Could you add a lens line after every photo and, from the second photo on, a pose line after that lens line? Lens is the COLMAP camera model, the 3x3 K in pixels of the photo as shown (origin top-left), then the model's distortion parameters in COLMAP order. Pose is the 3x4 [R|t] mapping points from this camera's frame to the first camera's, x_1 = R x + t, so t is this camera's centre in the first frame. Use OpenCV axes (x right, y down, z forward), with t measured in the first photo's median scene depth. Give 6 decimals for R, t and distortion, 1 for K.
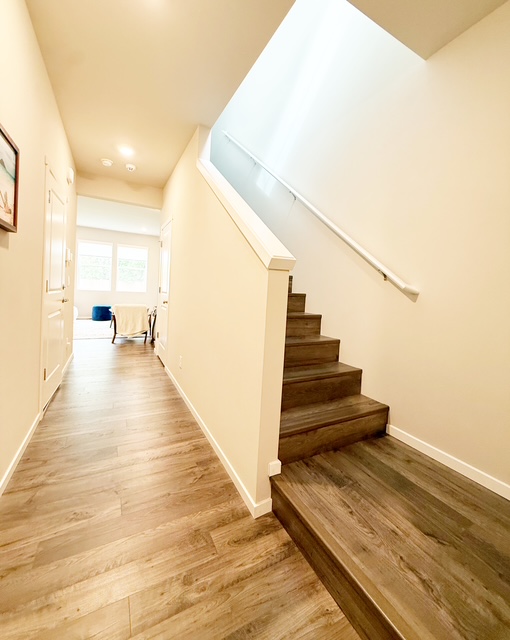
lens RADIAL K [[269.7, 0, 256.4], [0, 269.7, 298.3], [0, 0, 1]] dist [-0.003060, -0.000481]
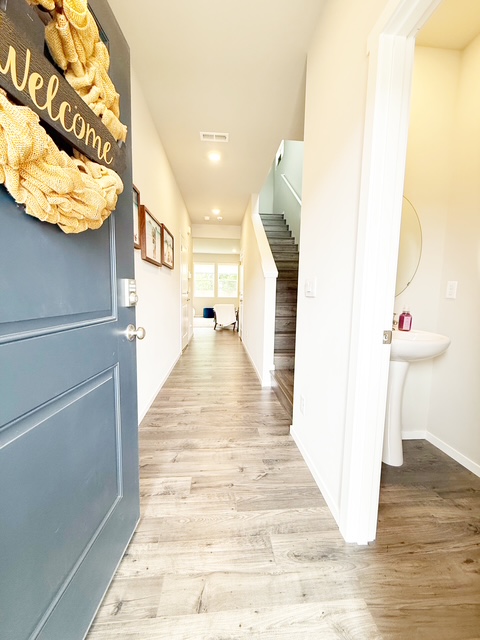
lens RADIAL K [[255.0, 0, 240.0], [0, 255.0, 320.0], [0, 0, 1]] dist [0.003273, 0.000426]
pose [[0.916917, 0.002369, -0.399071, 0.200790], [0.021038, 0.998305, 0.054263, 0.038205], [0.398523, -0.058150, 0.915313, -0.304758]]
